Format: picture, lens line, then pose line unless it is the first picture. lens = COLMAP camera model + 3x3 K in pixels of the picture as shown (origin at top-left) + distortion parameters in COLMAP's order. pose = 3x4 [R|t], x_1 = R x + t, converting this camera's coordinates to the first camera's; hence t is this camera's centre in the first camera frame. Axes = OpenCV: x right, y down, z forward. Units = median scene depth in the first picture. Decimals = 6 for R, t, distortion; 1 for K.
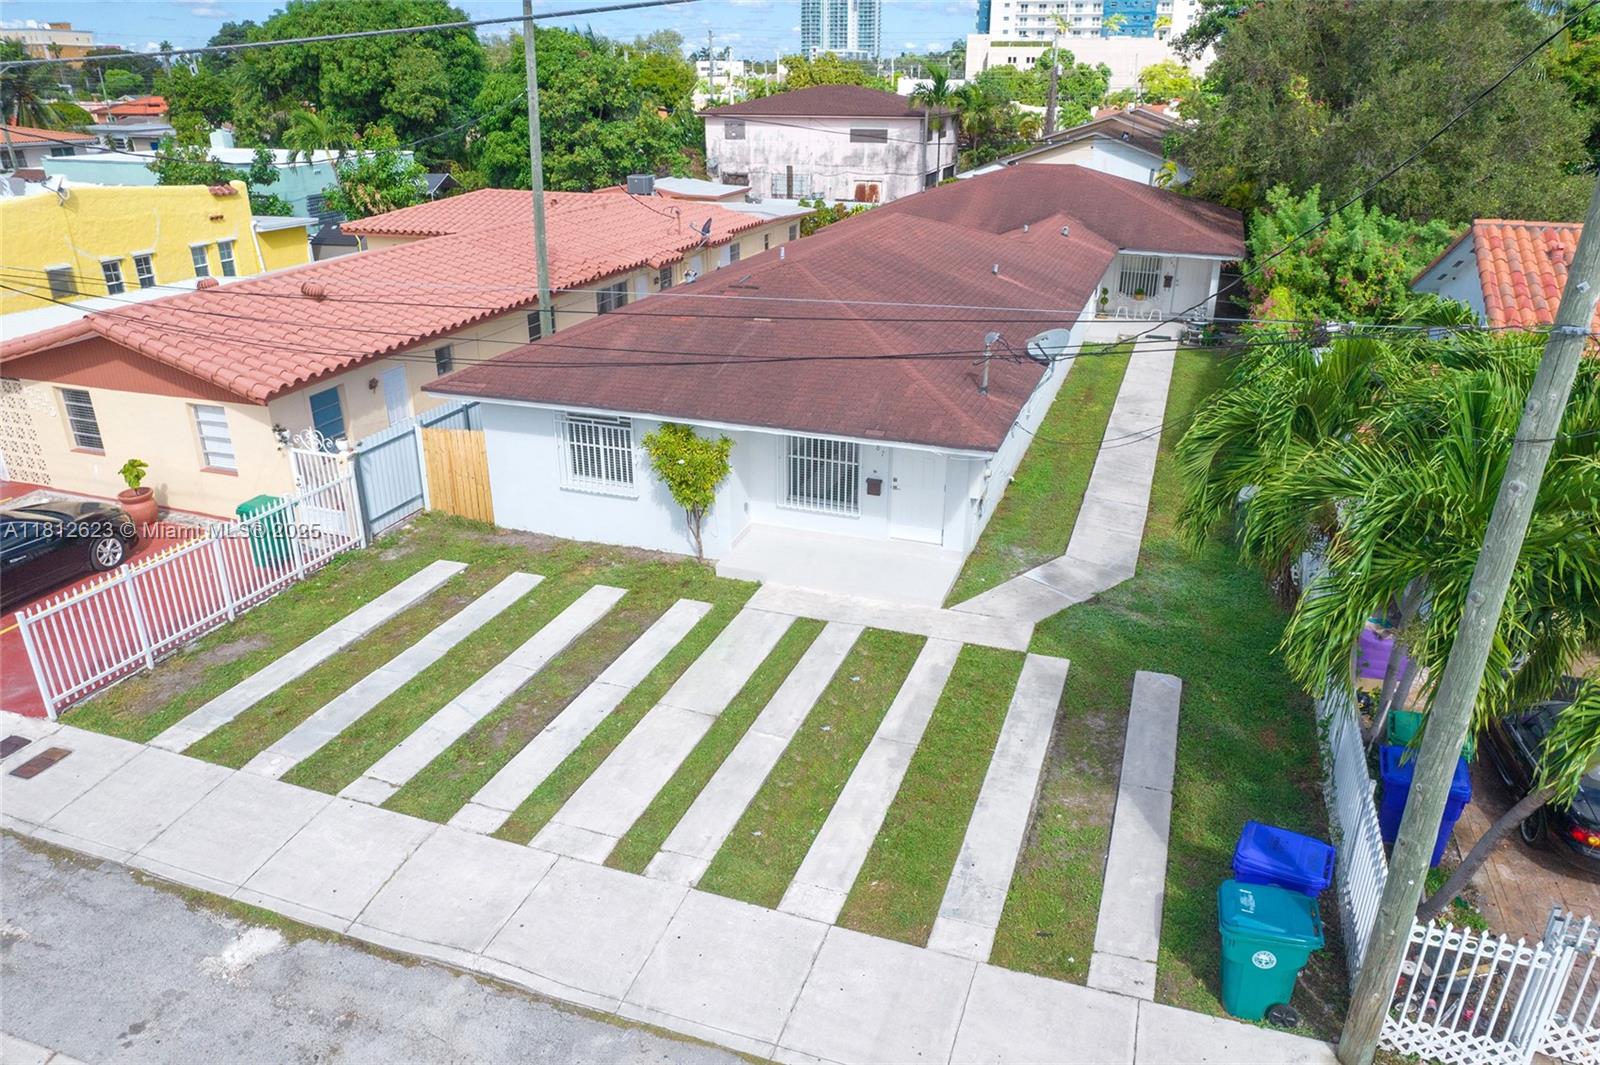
lens RADIAL K [[1104.0, 0, 801.3], [0, 1104.0, 552.8], [0, 0, 1]] dist [-0.049840, 0.000787]
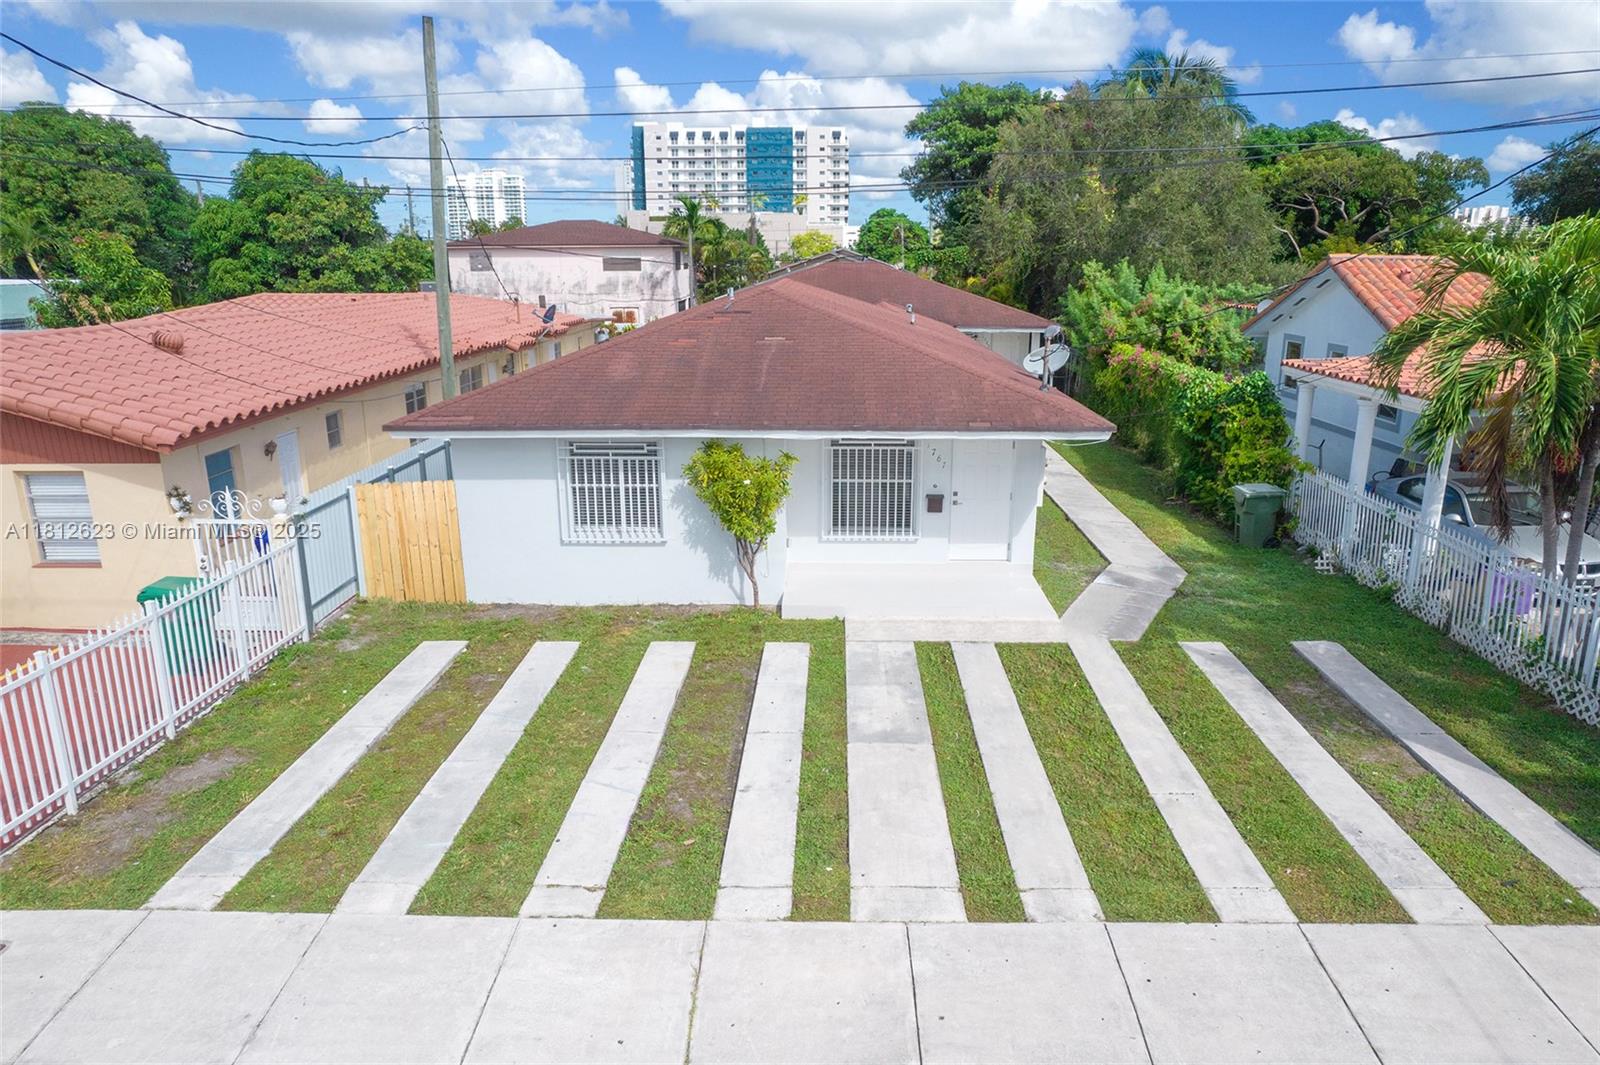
lens RADIAL K [[1074.0, 0, 830.0], [0, 1074.0, 535.7], [0, 0, 1]] dist [-0.079437, 0.074573]
pose [[0.945641, -0.084587, 0.314018, -0.285049], [0.131795, 0.982414, -0.132260, 0.069301], [-0.297308, 0.166457, 0.940159, 0.195127]]
